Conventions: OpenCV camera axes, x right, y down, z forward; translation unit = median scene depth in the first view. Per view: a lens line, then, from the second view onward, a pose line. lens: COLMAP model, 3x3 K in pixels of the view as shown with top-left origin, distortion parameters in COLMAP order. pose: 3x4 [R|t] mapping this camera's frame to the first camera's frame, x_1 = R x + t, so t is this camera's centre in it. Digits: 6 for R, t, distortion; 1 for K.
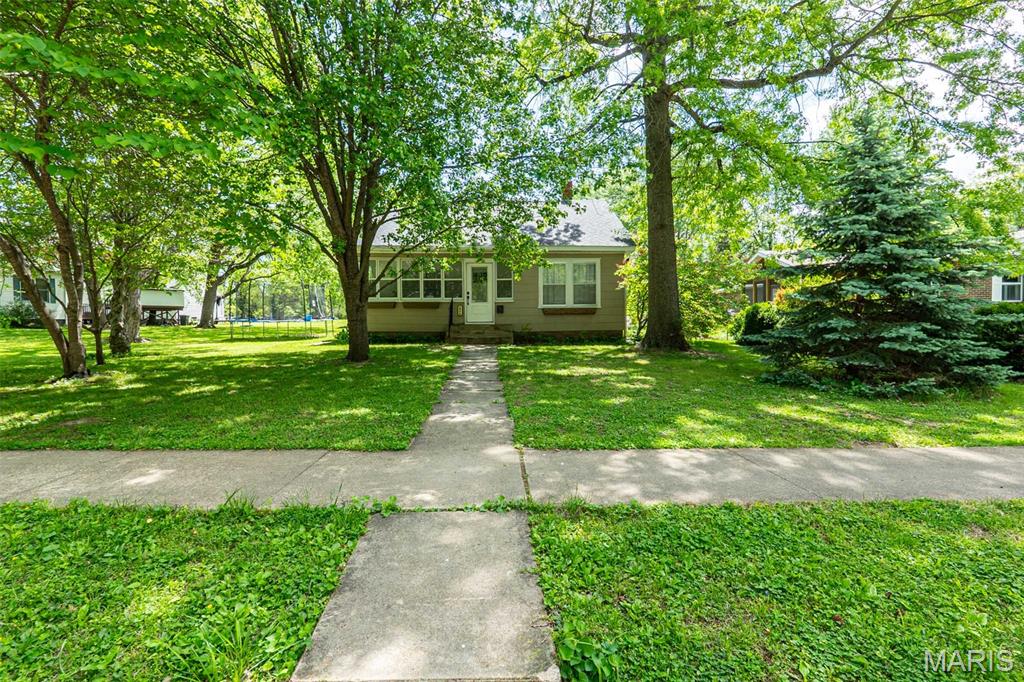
lens RADIAL K [[479.9, 0, 512.0], [0, 479.9, 341.0], [0, 0, 1]] dist [-0.017494, 0.000070]
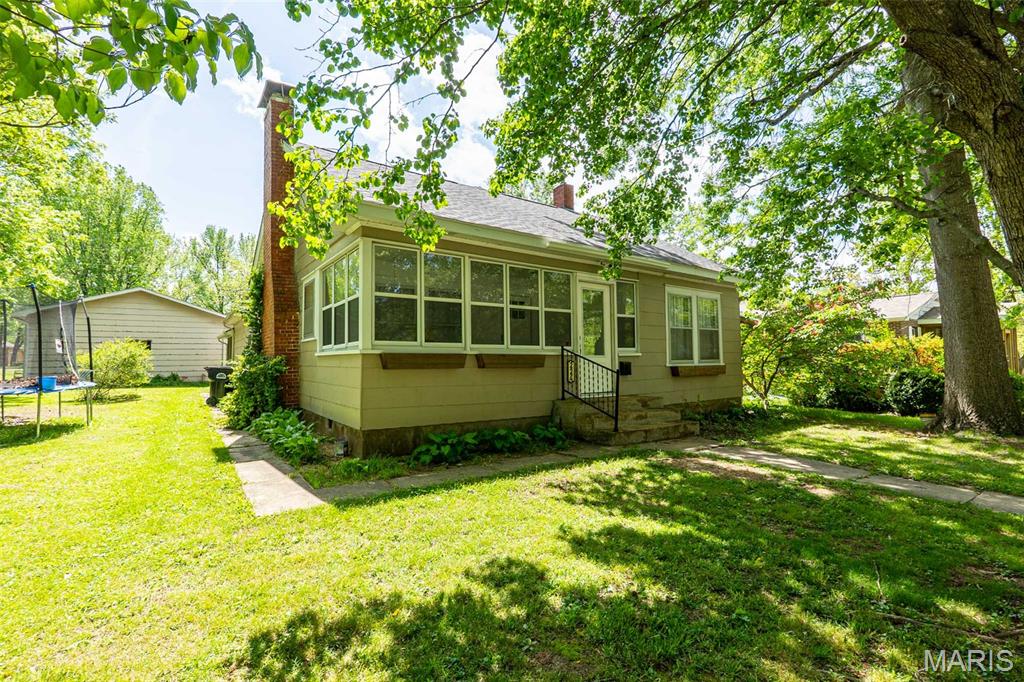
lens RADIAL K [[479.9, 0, 512.0], [0, 479.9, 341.0], [0, 0, 1]] dist [-0.017494, 0.000070]
pose [[0.837921, 0.028207, 0.545063, -0.442227], [-0.015399, 0.999488, -0.028051, -0.080910], [-0.545575, 0.015111, 0.837926, 0.601472]]
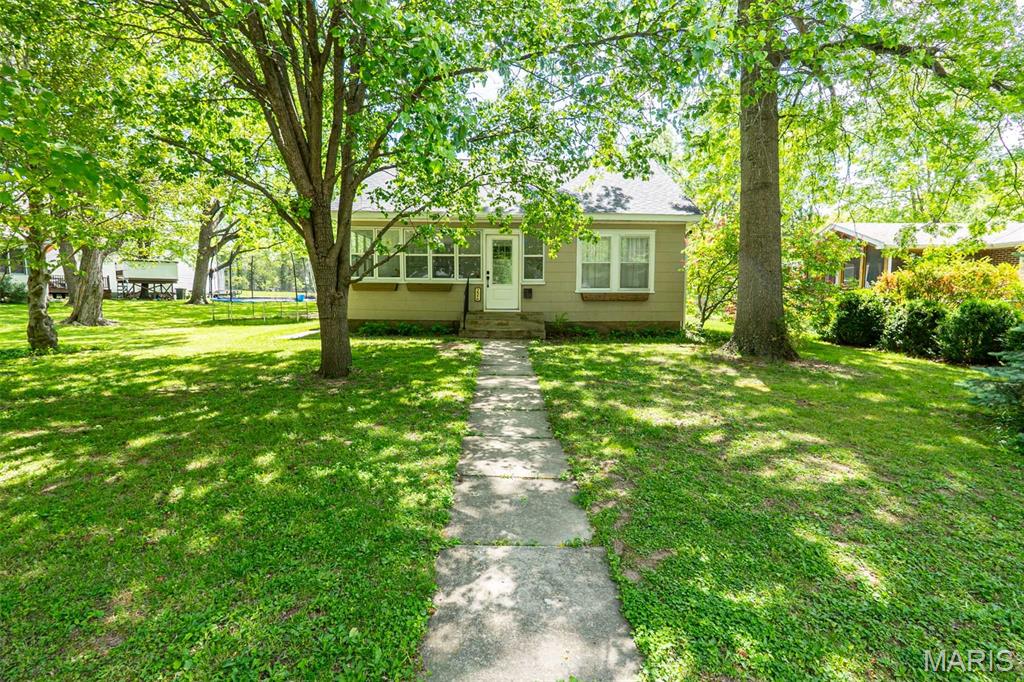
lens RADIAL K [[479.9, 0, 512.0], [0, 479.9, 341.0], [0, 0, 1]] dist [-0.017494, 0.000070]
pose [[0.999531, 0.014740, -0.026831, -0.028499], [-0.013176, 0.998256, 0.057542, -0.032893], [0.027633, -0.057162, 0.997982, 0.198426]]
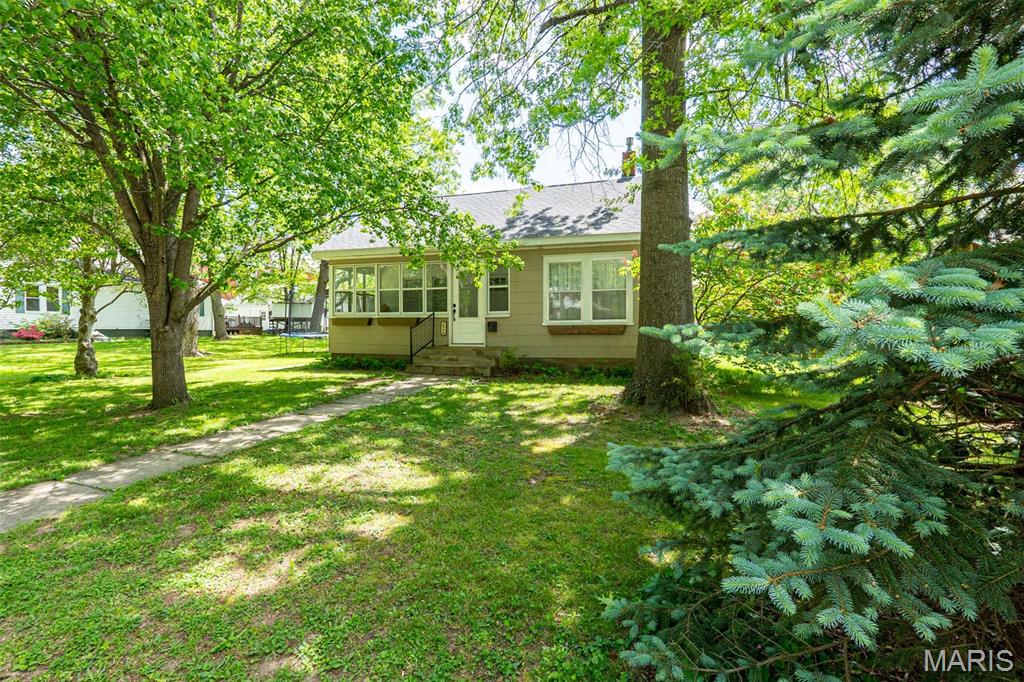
lens RADIAL K [[479.9, 0, 512.0], [0, 479.9, 341.0], [0, 0, 1]] dist [-0.017494, 0.000070]
pose [[0.938396, 0.012017, -0.345352, 0.261243], [-0.016608, 0.999809, -0.010339, -0.037281], [0.345162, 0.015437, 0.938416, 0.315505]]
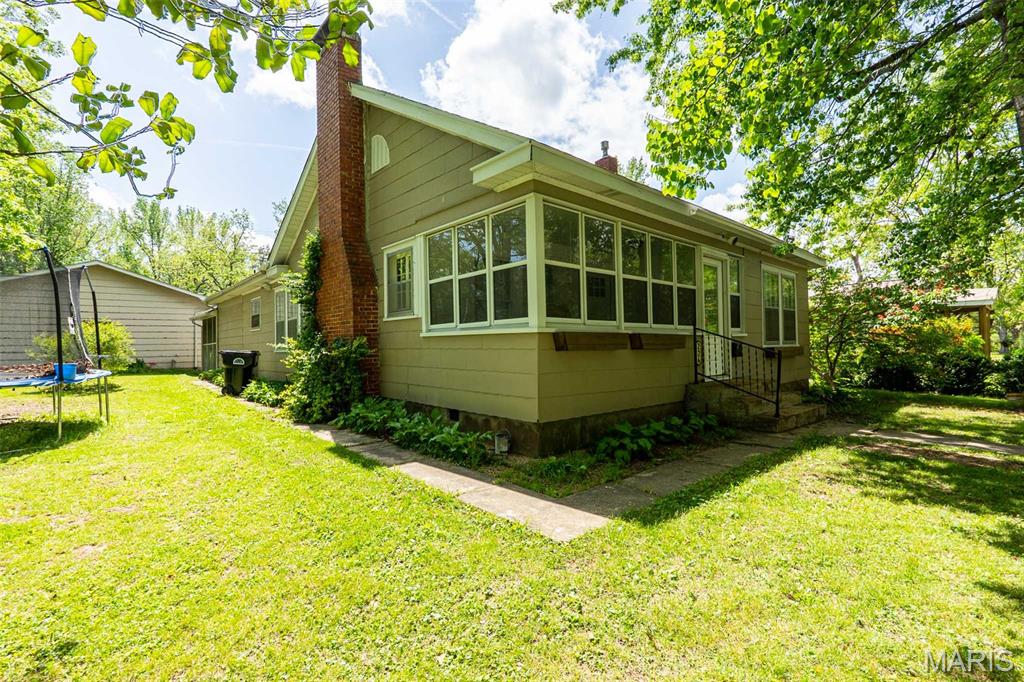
lens RADIAL K [[479.9, 0, 512.0], [0, 479.9, 341.0], [0, 0, 1]] dist [-0.017494, 0.000070]
pose [[0.770043, 0.007317, 0.637950, -0.553036], [-0.013225, 0.999902, 0.004494, -0.075175], [-0.637855, -0.011897, 0.770064, 0.751682]]
